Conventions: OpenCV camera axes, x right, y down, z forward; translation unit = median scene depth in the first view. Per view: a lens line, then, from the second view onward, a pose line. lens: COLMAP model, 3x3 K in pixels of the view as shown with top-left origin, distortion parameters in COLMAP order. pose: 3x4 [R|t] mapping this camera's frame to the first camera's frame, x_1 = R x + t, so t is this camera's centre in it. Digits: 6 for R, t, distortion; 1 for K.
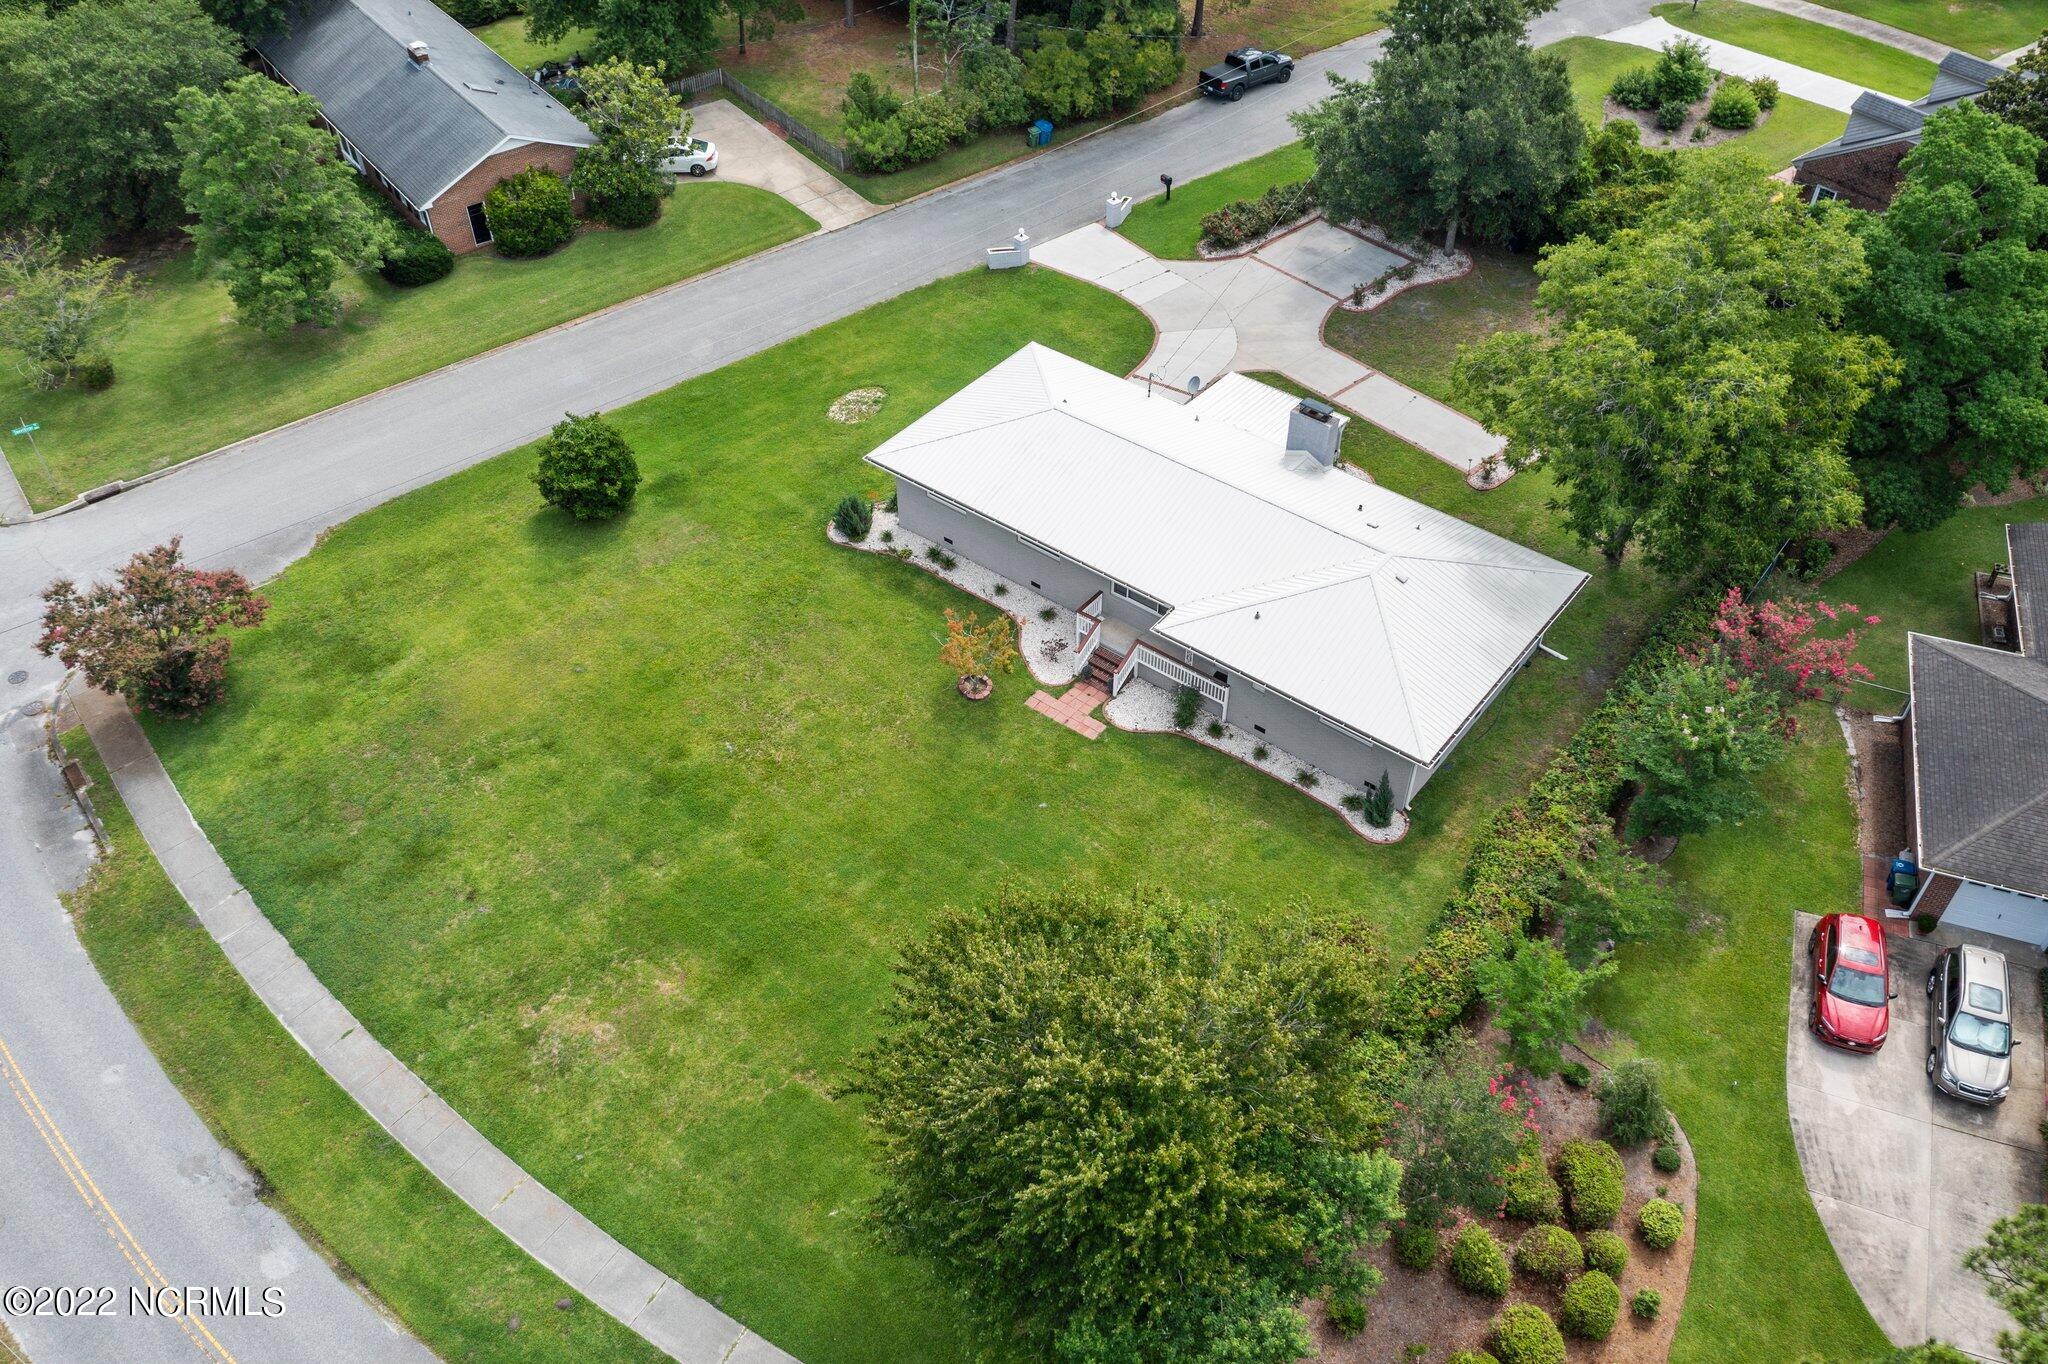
lens RADIAL K [[1628.4, 0, 1018.0], [0, 1628.4, 681.1], [0, 0, 1]] dist [-0.015948, 0.007275]
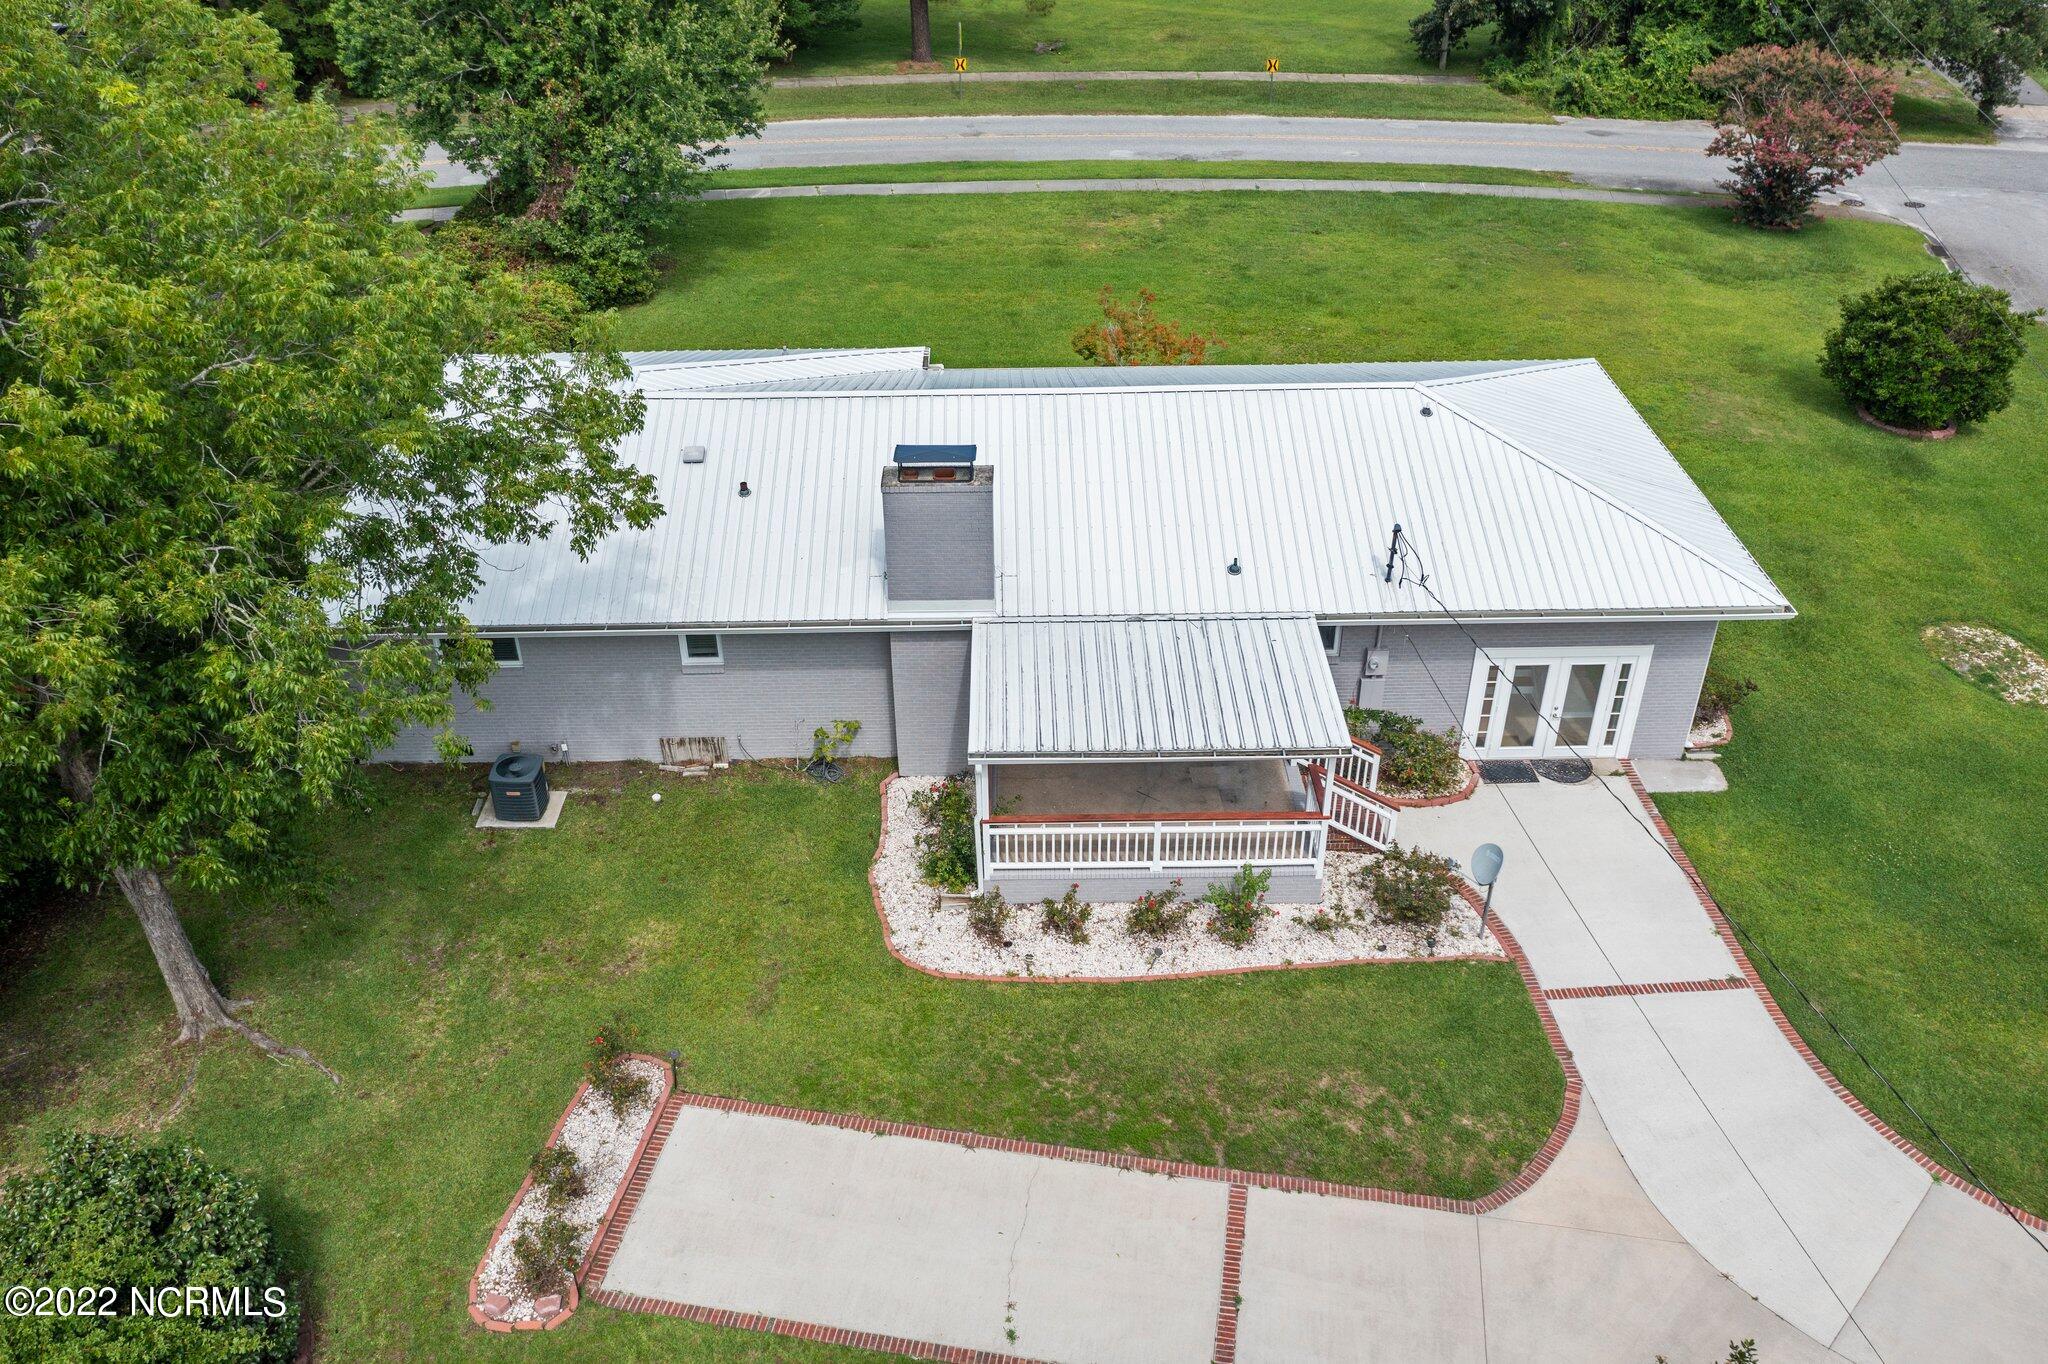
lens RADIAL K [[1628.4, 0, 1018.0], [0, 1628.4, 681.1], [0, 0, 1]] dist [-0.015948, 0.007275]
pose [[-0.775269, 0.359933, -0.519044, 0.421761], [-0.423651, 0.313181, 0.849963, -0.535545], [0.468485, 0.878843, -0.090313, 1.143411]]
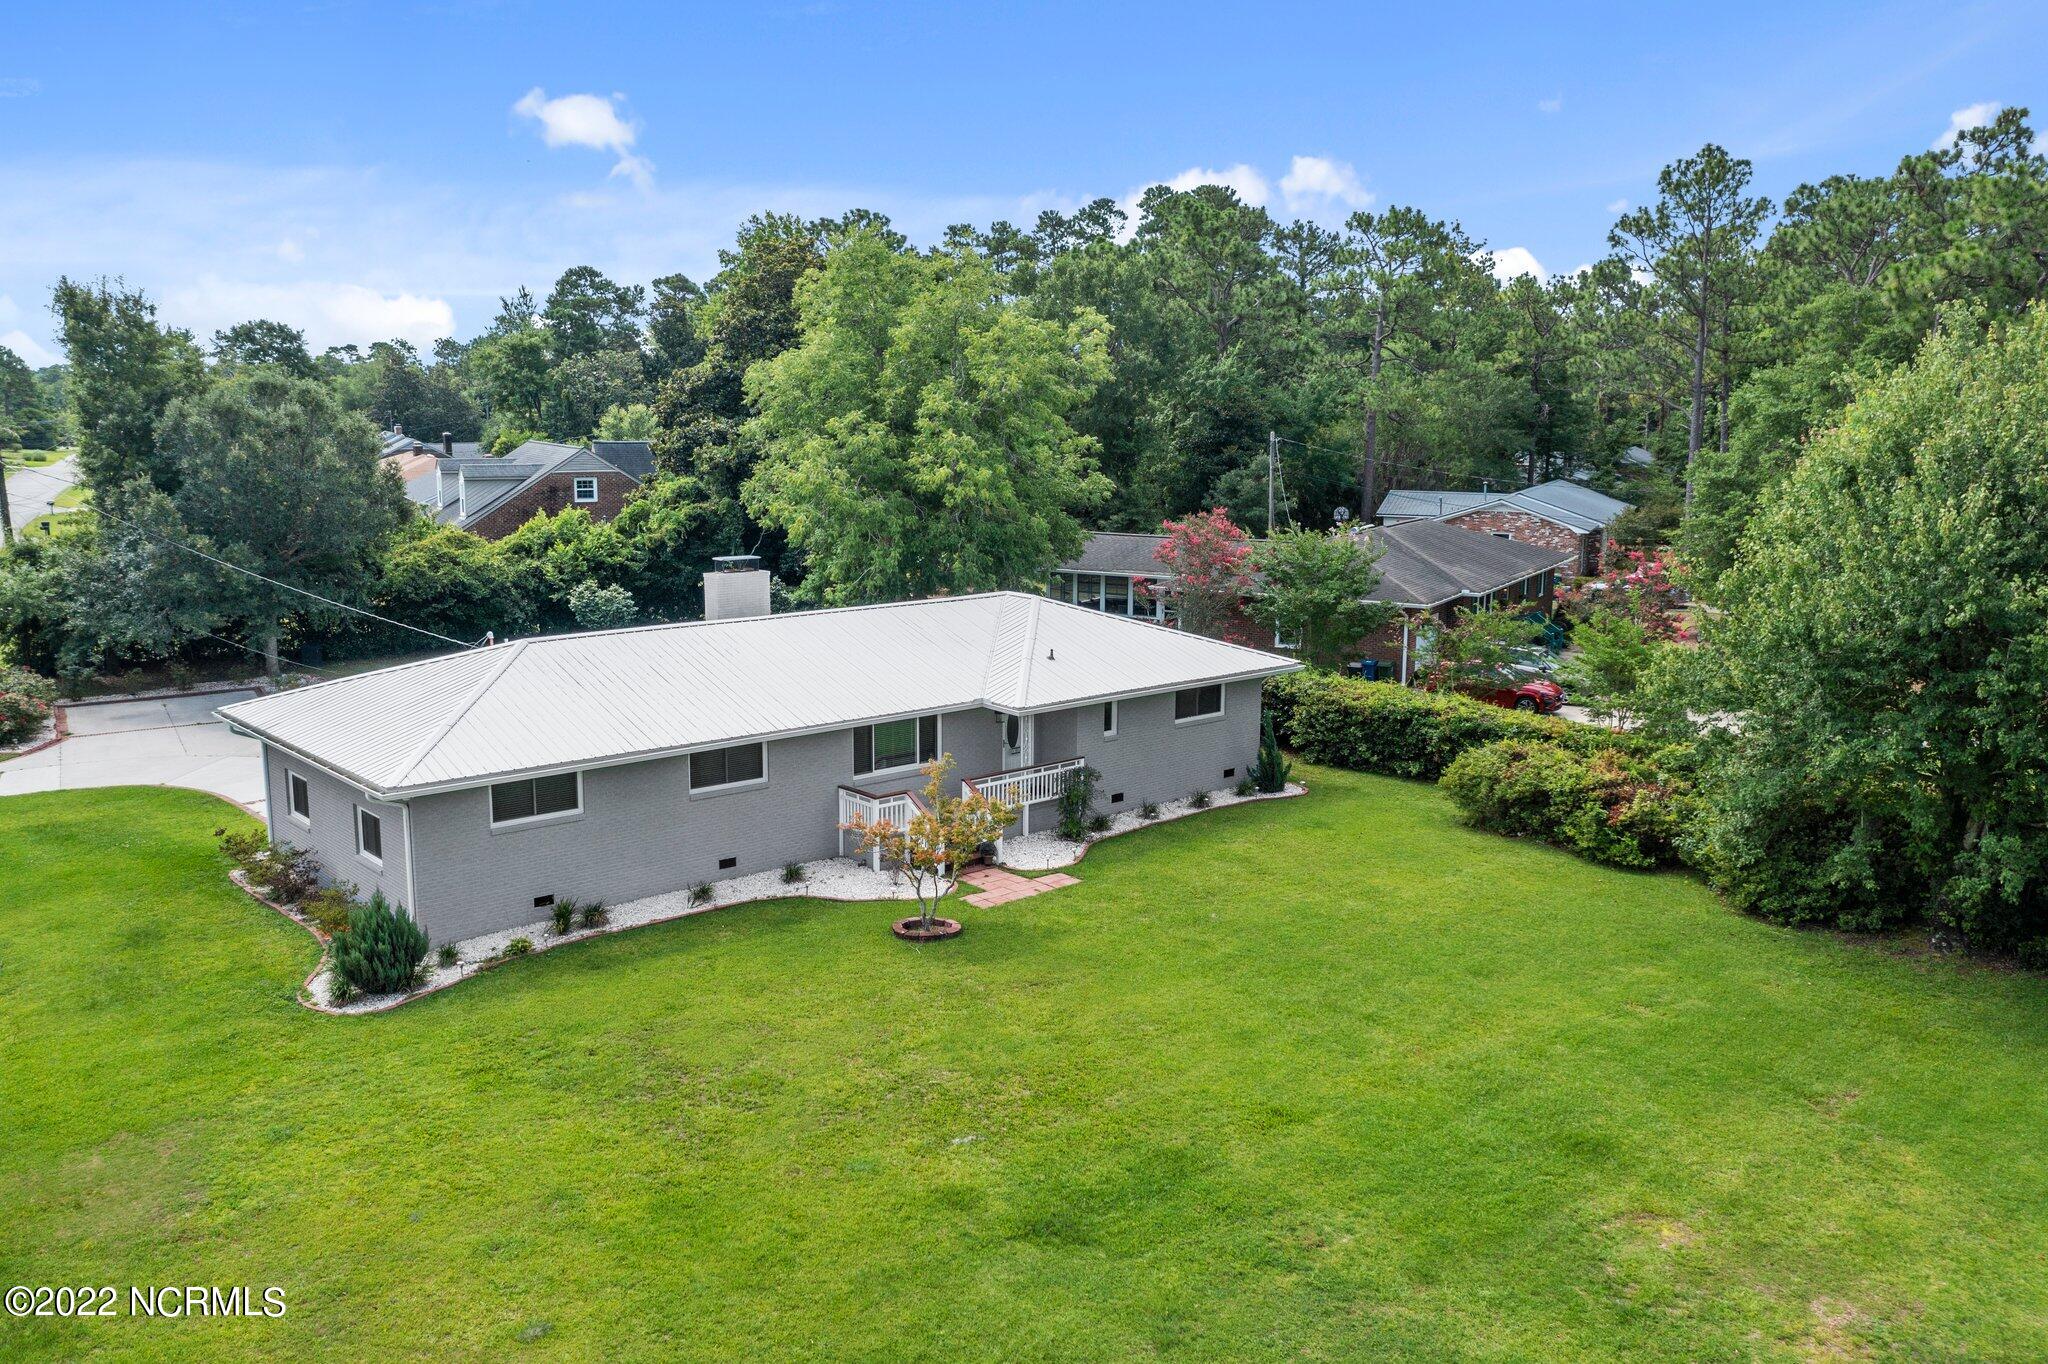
lens RADIAL K [[1641.9, 0, 1017.2], [0, 1641.9, 685.3], [0, 0, 1]] dist [-0.013113, -0.007471]
pose [[0.176421, -0.159889, 0.971242, -0.565789], [0.674122, 0.738620, -0.000857, -0.037971], [-0.717241, 0.654887, 0.238093, 0.794073]]
